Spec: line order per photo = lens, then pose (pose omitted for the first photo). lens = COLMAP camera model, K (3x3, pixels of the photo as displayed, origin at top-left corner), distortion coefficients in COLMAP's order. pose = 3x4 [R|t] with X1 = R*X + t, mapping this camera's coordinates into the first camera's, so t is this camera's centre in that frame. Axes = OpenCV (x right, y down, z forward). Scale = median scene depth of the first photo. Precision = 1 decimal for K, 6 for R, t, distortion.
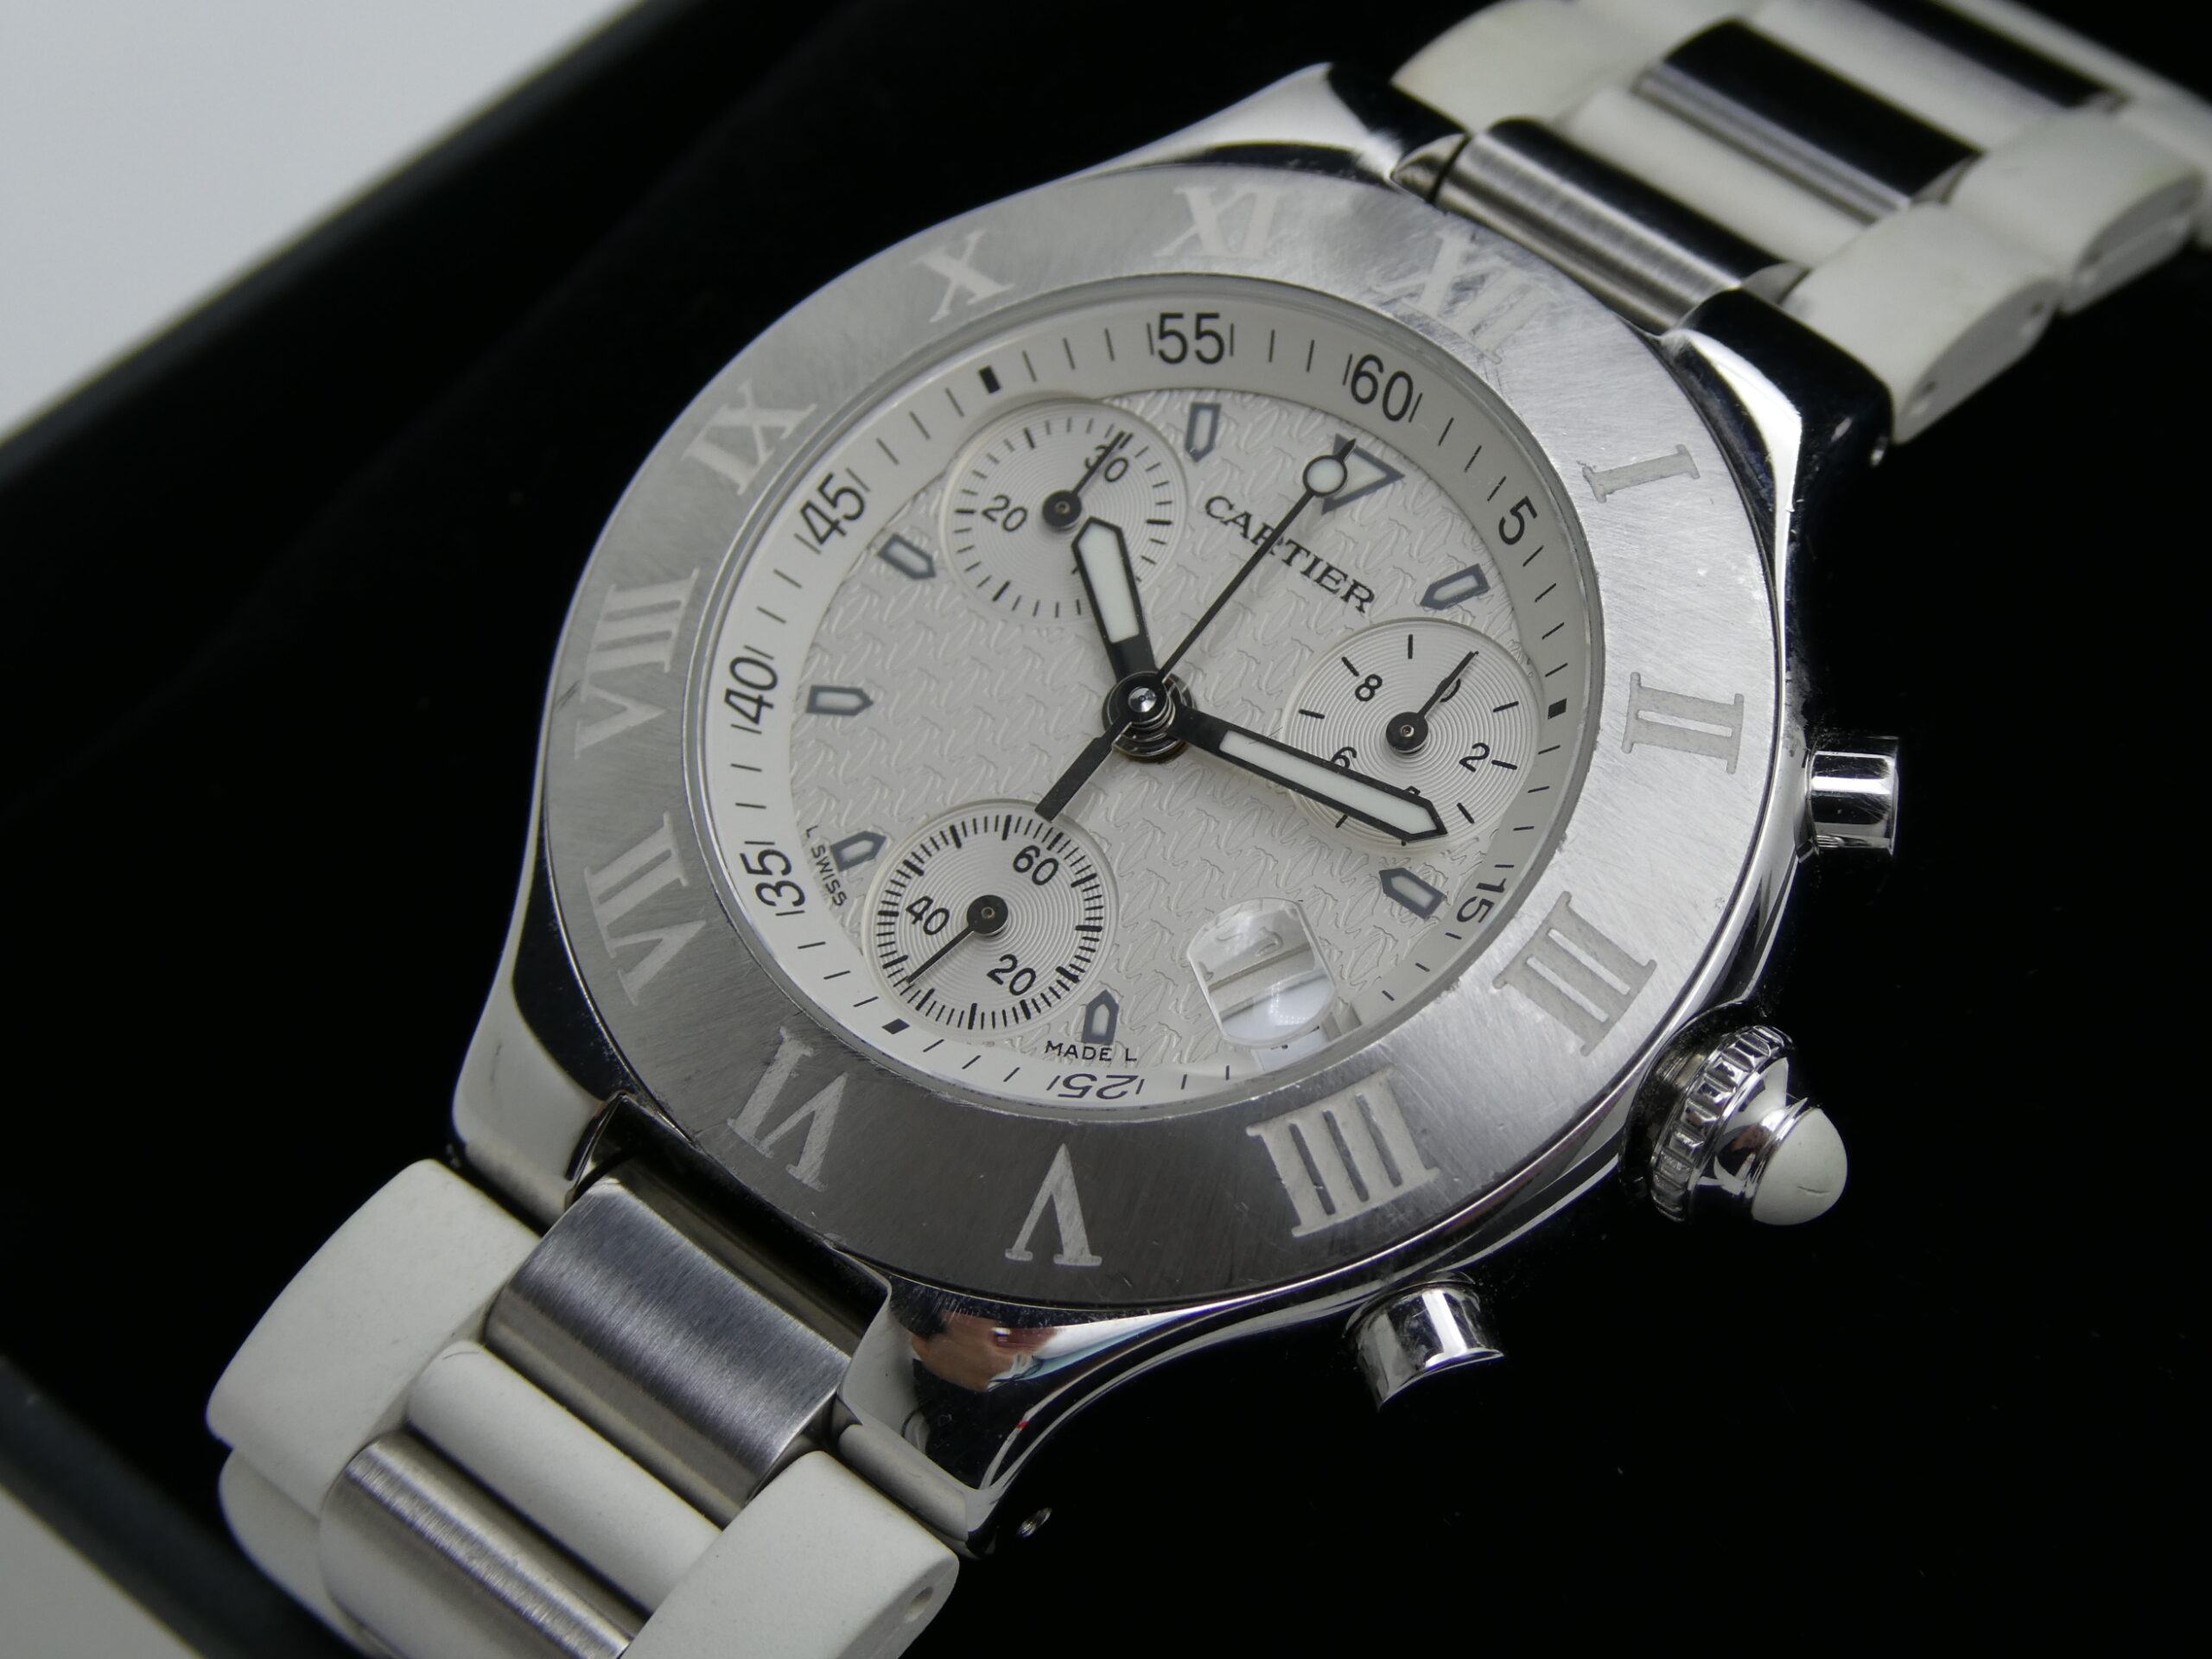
lens RADIAL K [[5042.8, 0, 1106.0], [0, 5042.8, 829.5], [0, 0, 1]] dist [0.052303, 0.013576]
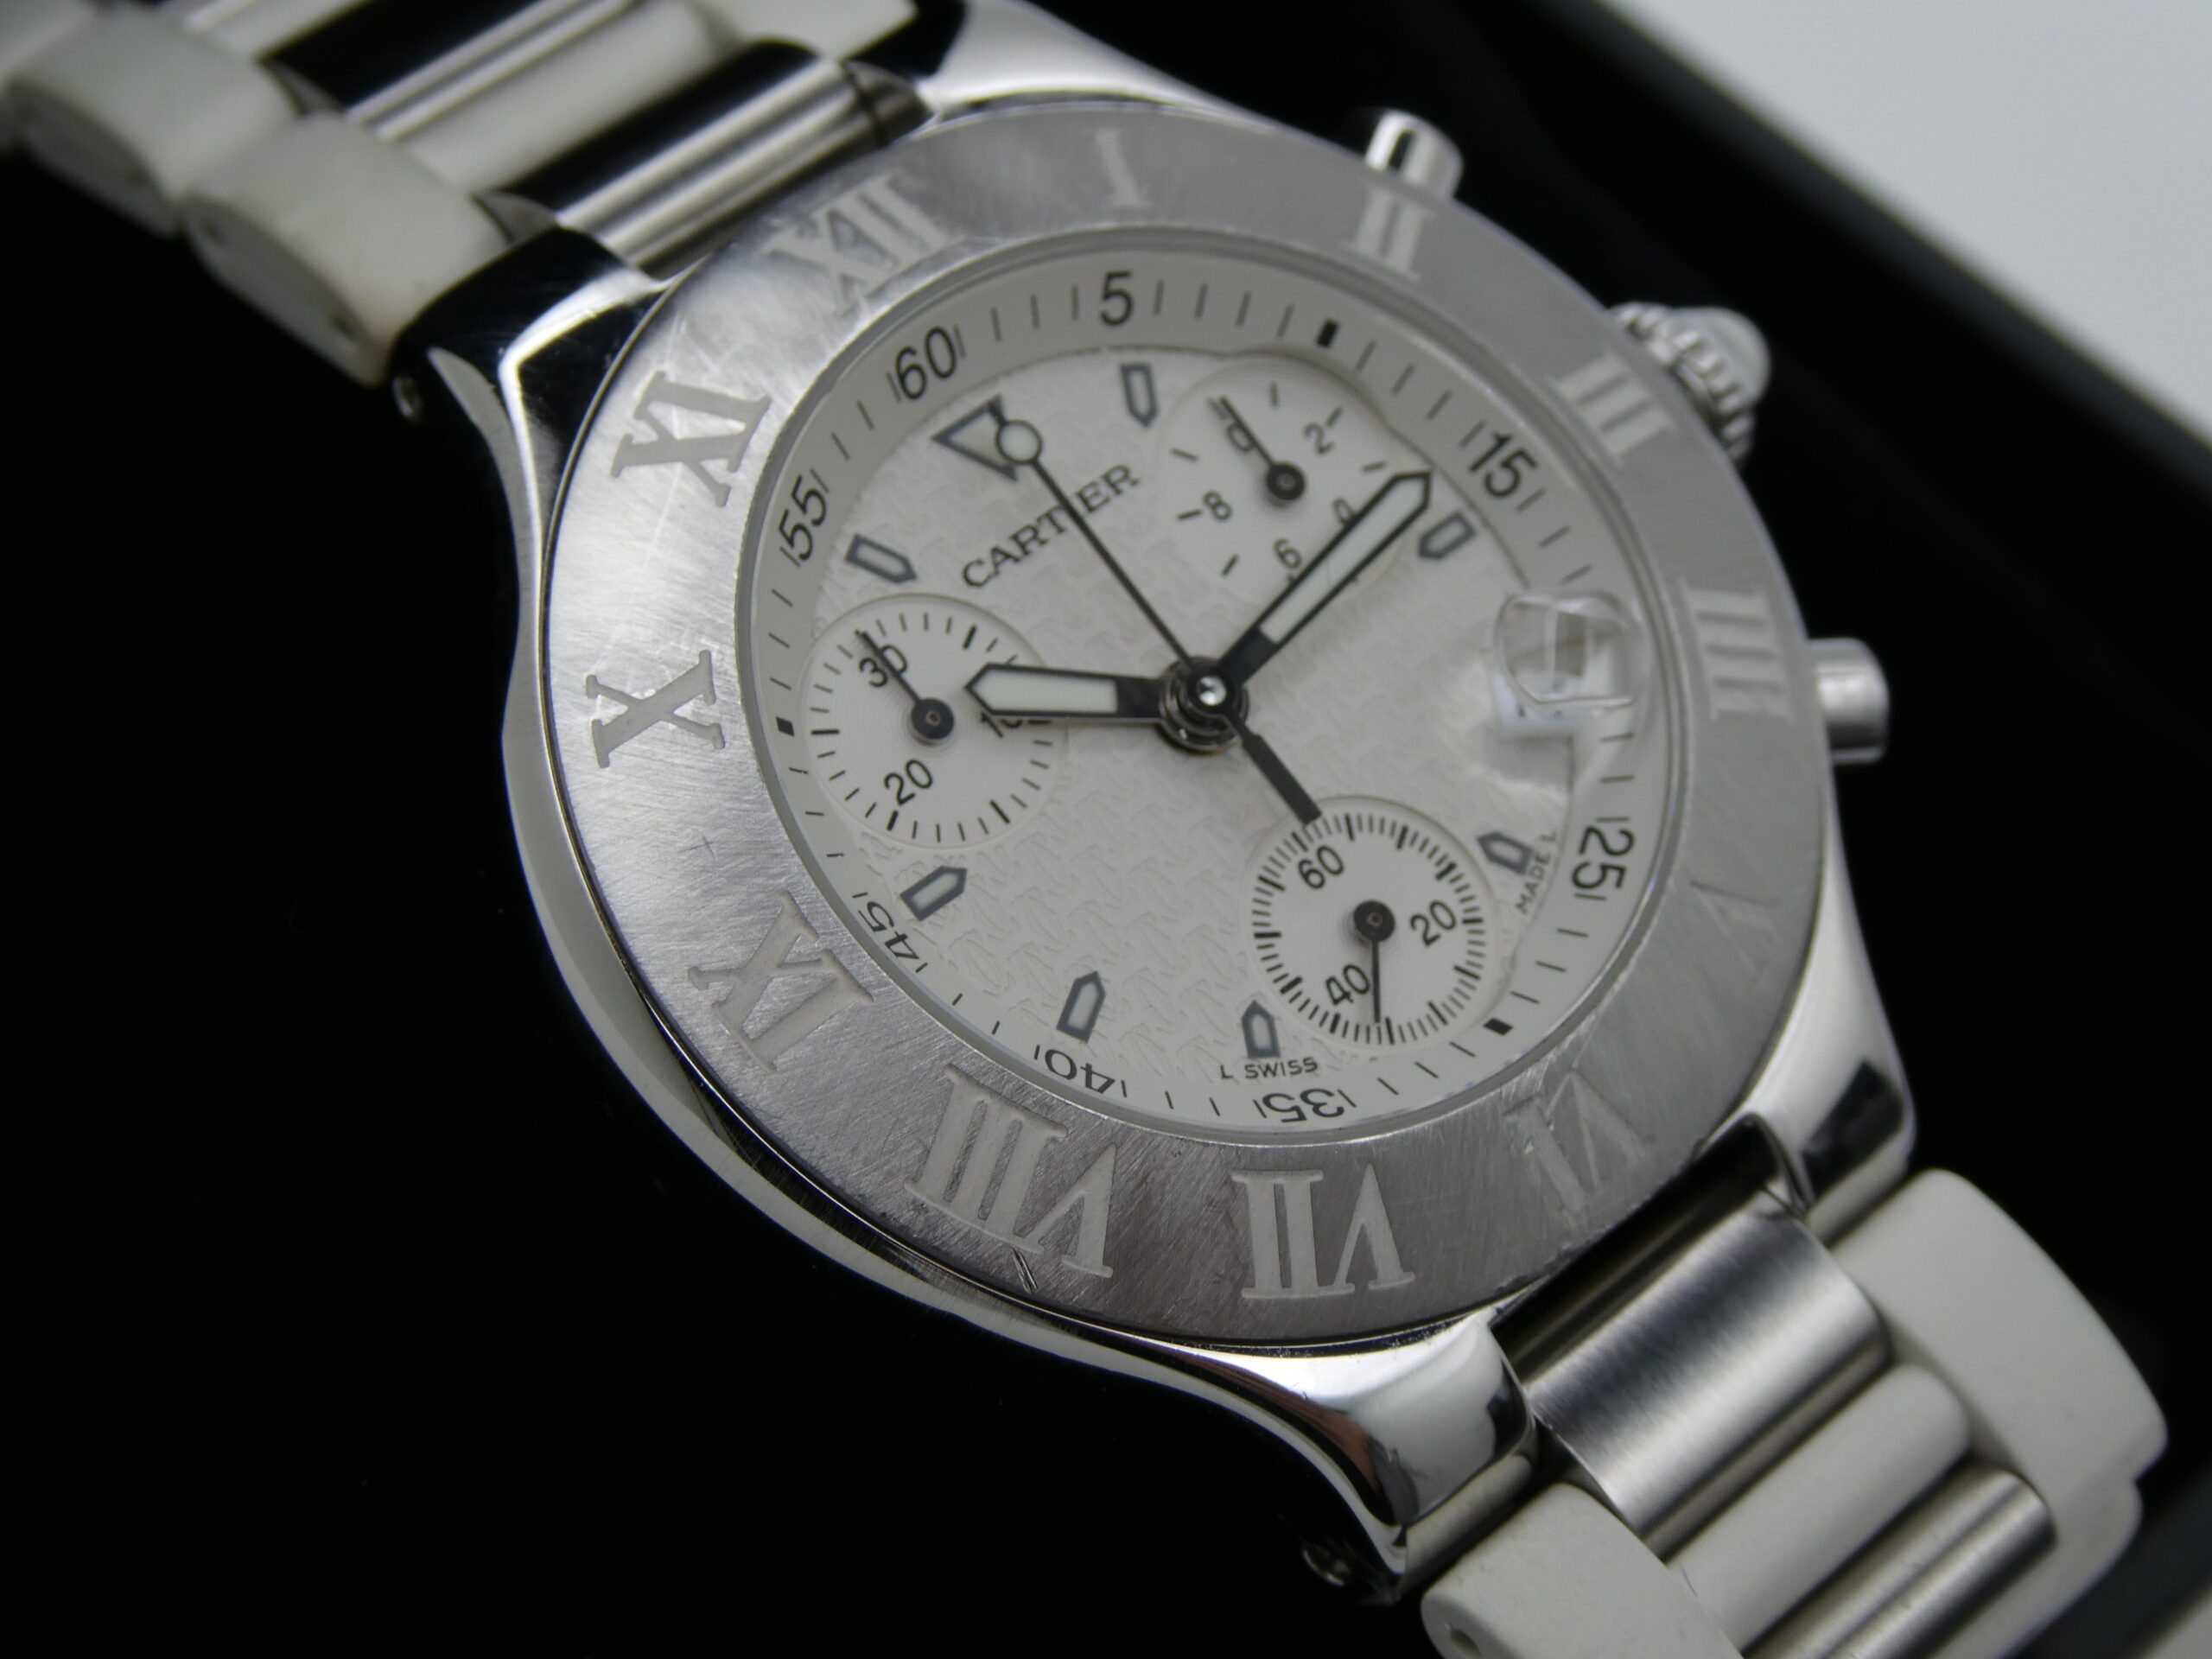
lens RADIAL K [[5042.8, 0, 1106.0], [0, 5042.8, 829.5], [0, 0, 1]] dist [0.052303, 0.013576]
pose [[0.116437, -0.798134, 0.591121, -0.567815], [0.729198, 0.472783, 0.494719, -0.489828], [-0.674324, 0.373441, 0.637047, 0.422520]]
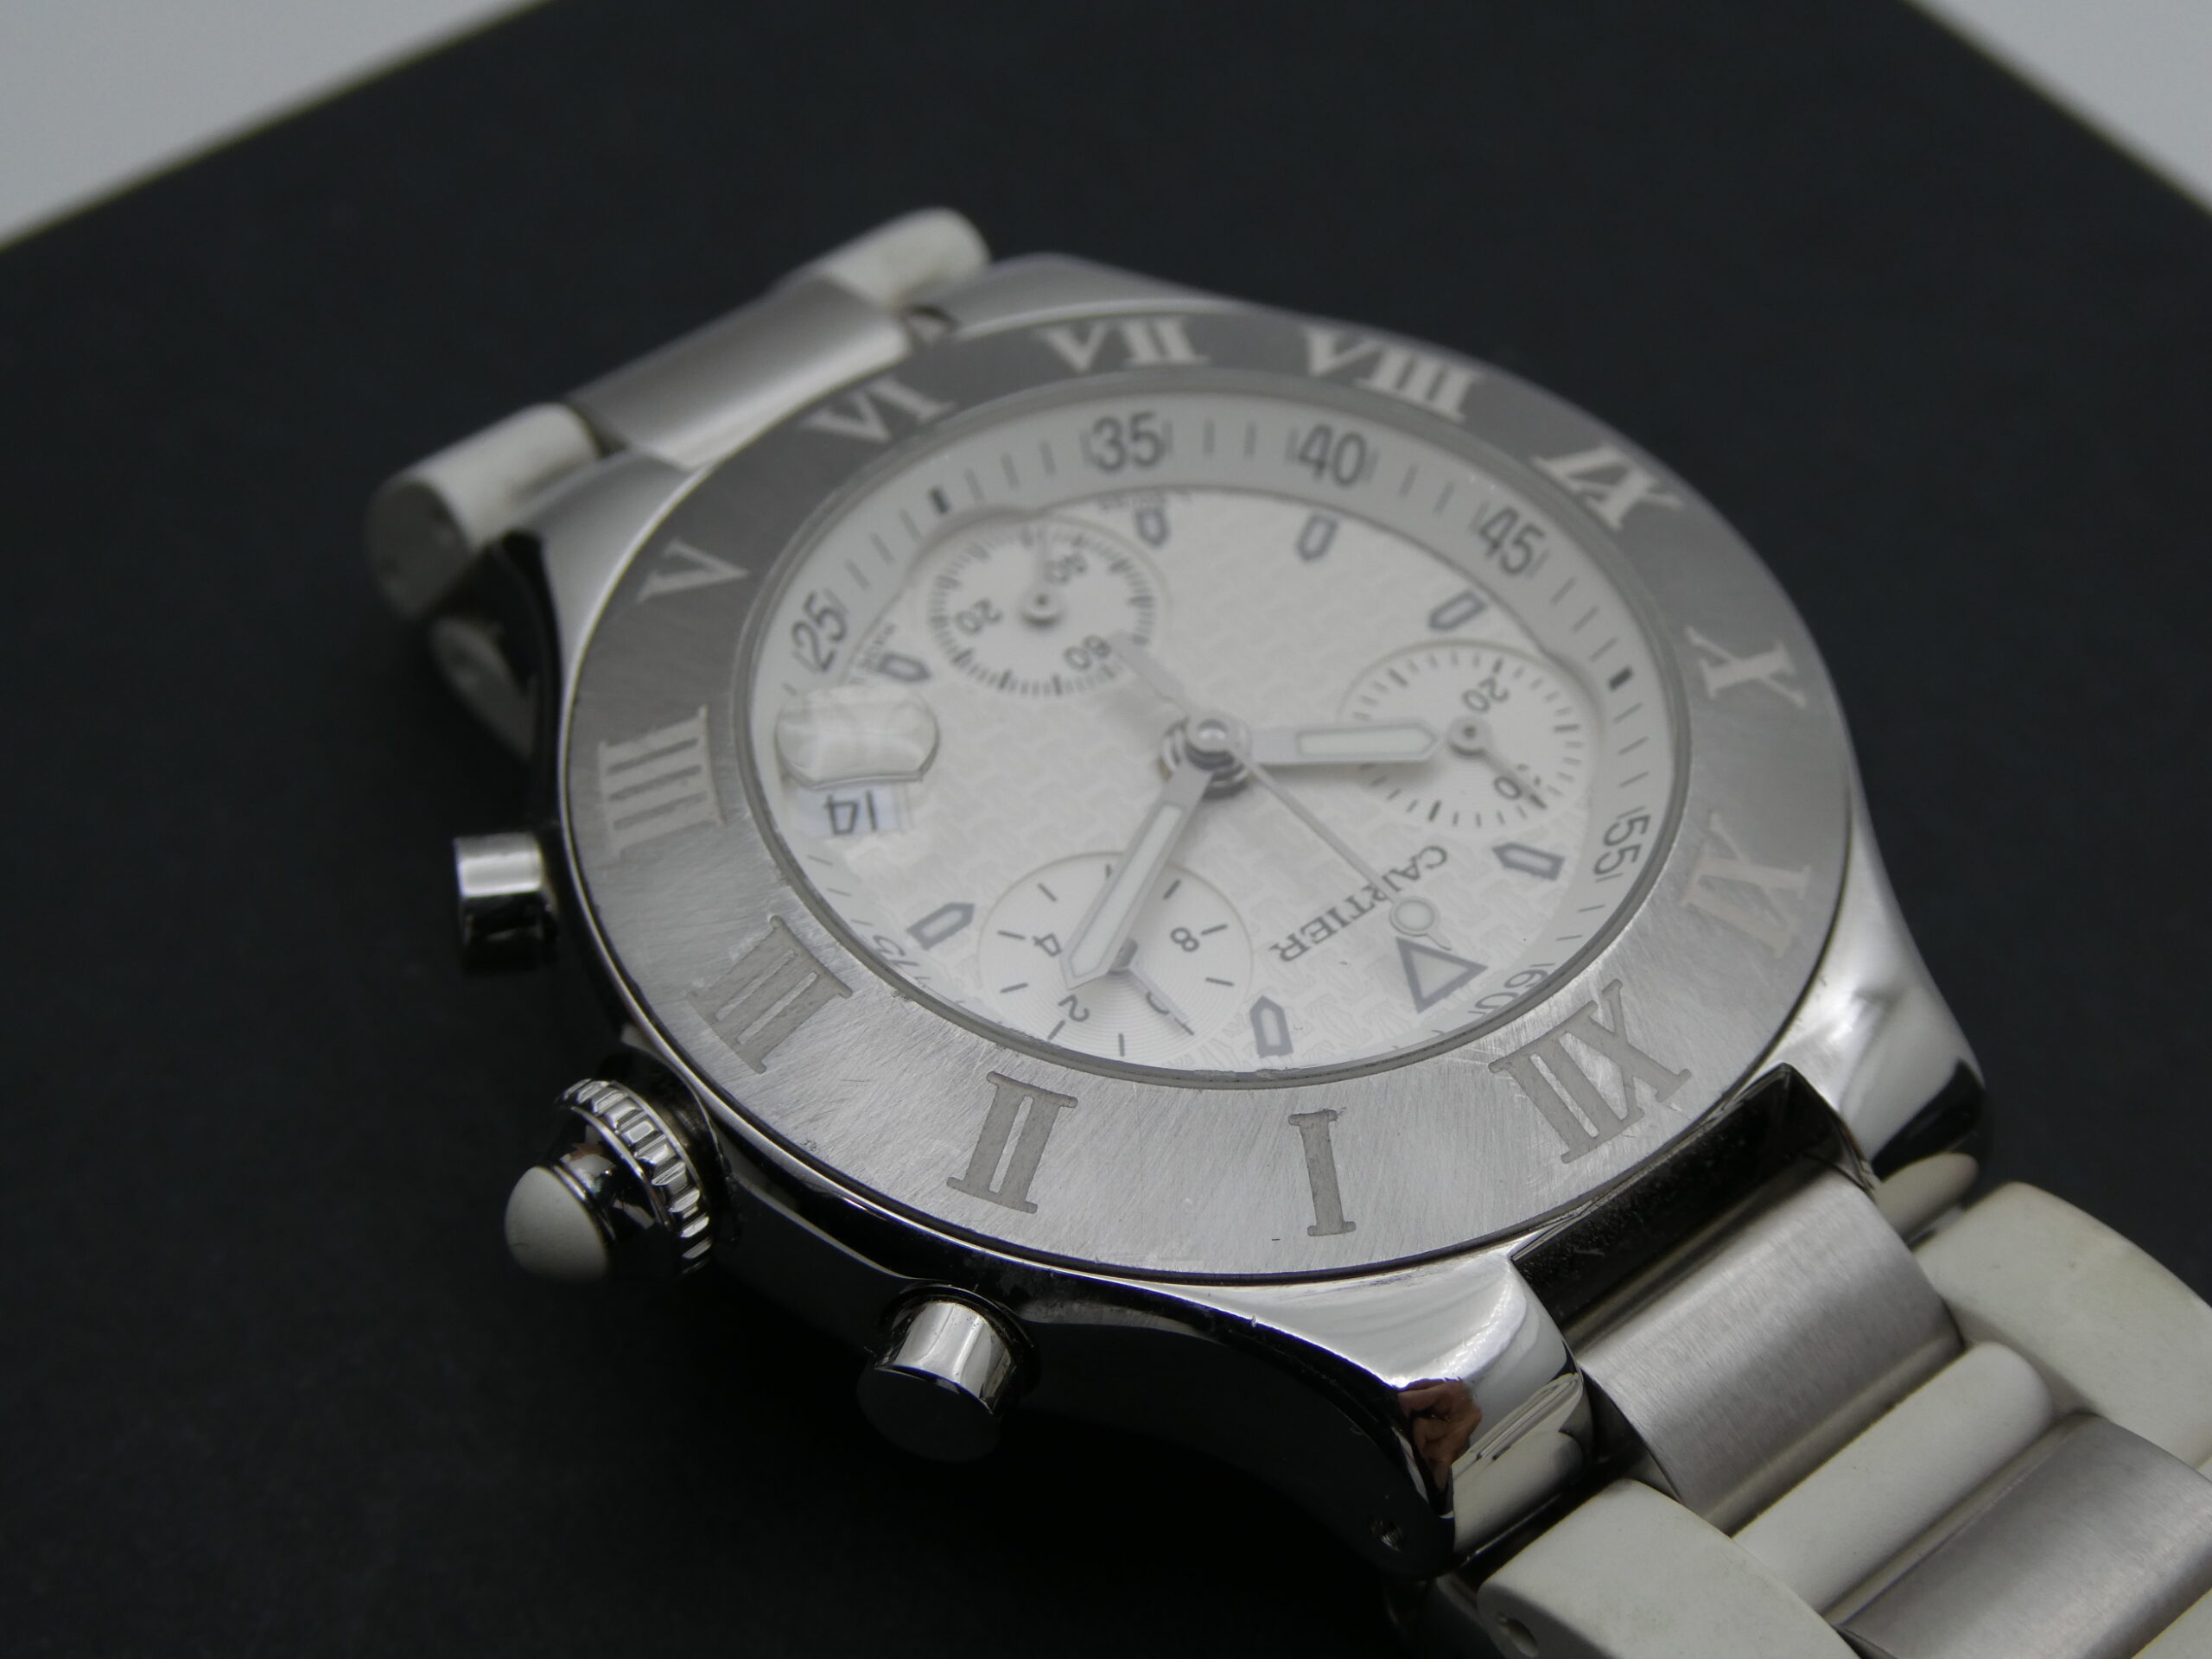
lens RADIAL K [[4237.2, 0, 1106.0], [0, 4237.2, 829.5], [0, 0, 1]] dist [-0.095943, -0.085198]
pose [[-0.198924, 0.861964, -0.466312, 0.409465], [-0.889120, 0.041391, 0.455800, -0.379733], [0.412184, 0.505277, 0.758156, 0.375261]]
